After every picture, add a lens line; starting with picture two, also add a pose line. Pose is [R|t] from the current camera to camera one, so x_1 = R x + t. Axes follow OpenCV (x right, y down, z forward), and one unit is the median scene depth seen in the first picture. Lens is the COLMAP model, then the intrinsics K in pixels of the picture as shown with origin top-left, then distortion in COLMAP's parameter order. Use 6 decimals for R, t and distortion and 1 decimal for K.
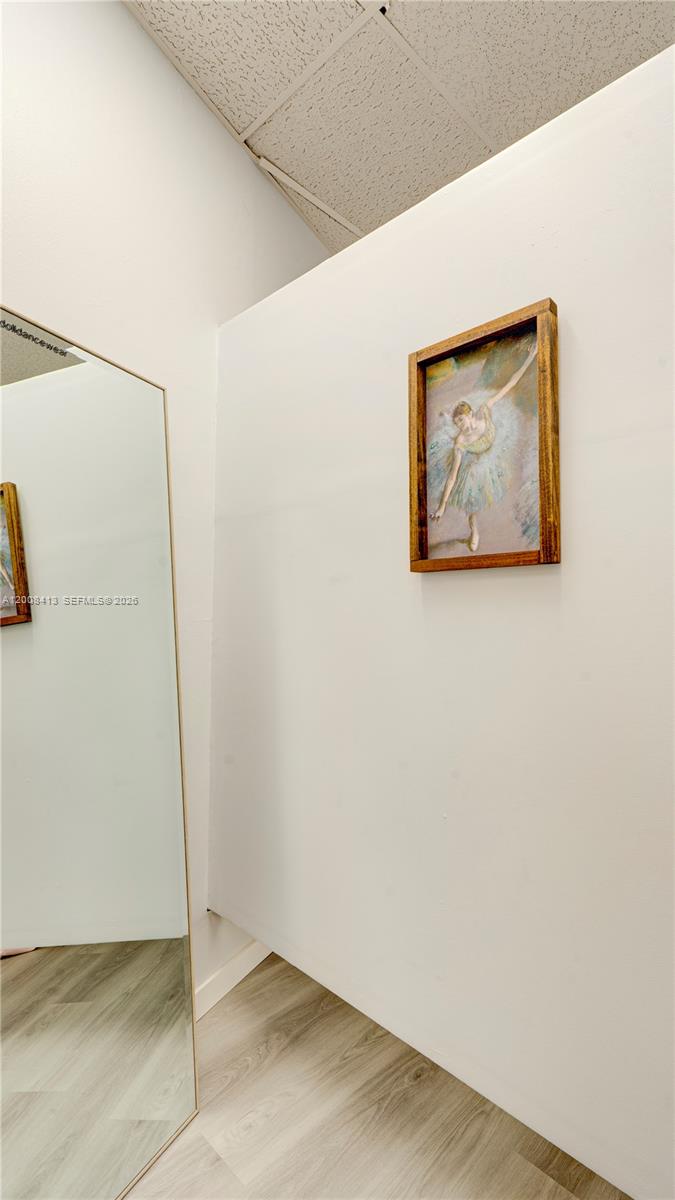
lens RADIAL K [[586.0, 0, 338.4], [0, 586.0, 603.3], [0, 0, 1]] dist [0.003084, 0.000624]
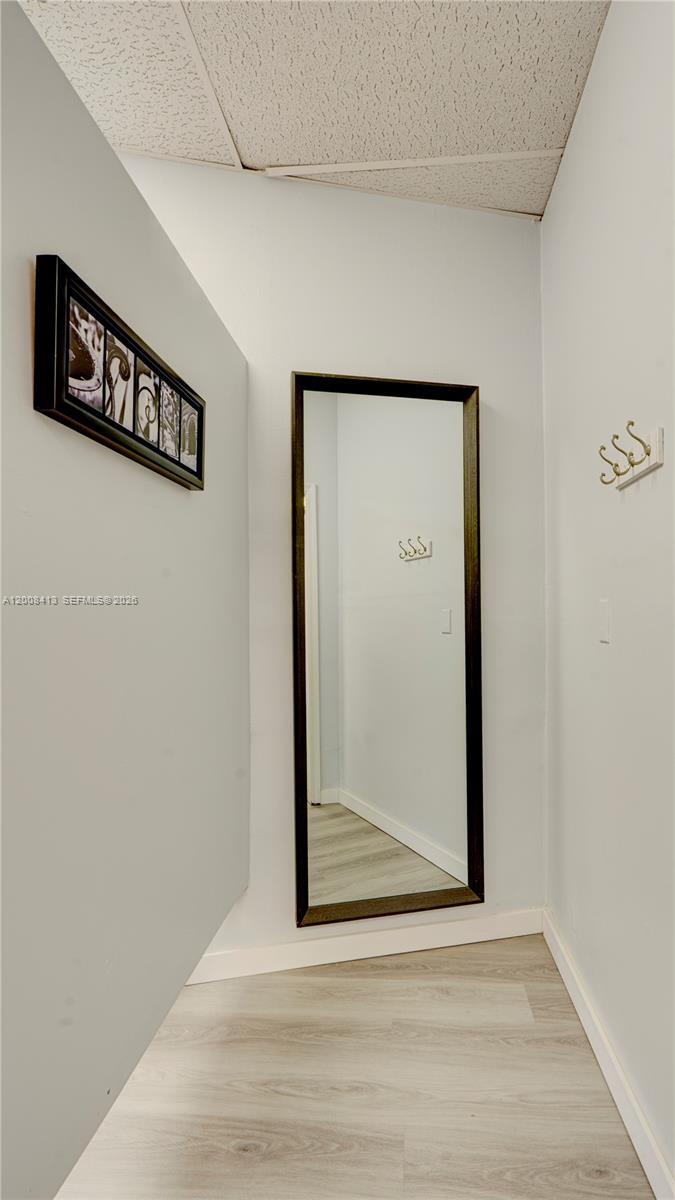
lens RADIAL K [[586.0, 0, 360.6], [0, 586.0, 610.7], [0, 0, 1]] dist [0.003084, 0.000624]
pose [[0.635521, -0.044243, -0.770815, 1.199176], [0.024403, 0.999009, -0.037221, 0.098916], [0.771698, 0.004845, 0.635970, 0.773862]]
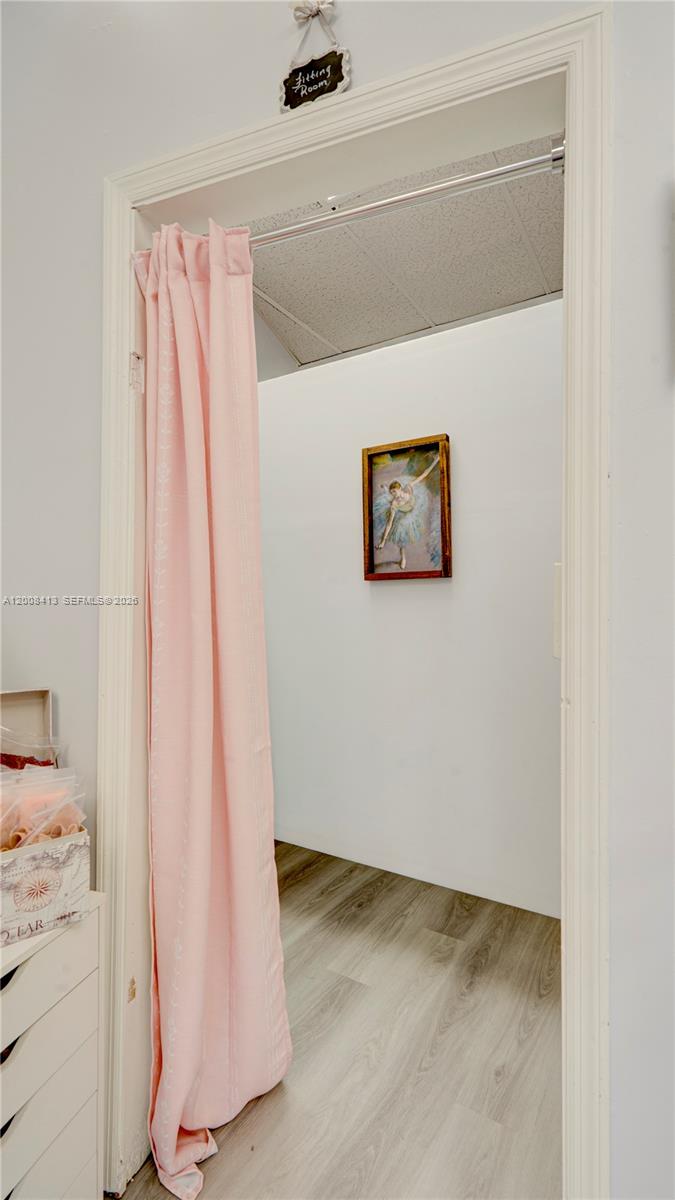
lens RADIAL K [[586.0, 0, 336.4], [0, 586.0, 610.2], [0, 0, 1]] dist [0.003084, 0.000624]
pose [[0.975587, -0.015293, 0.219078, -0.328216], [0.010736, 0.999701, 0.021975, -0.007107], [-0.219349, -0.019086, 0.975460, -0.620033]]
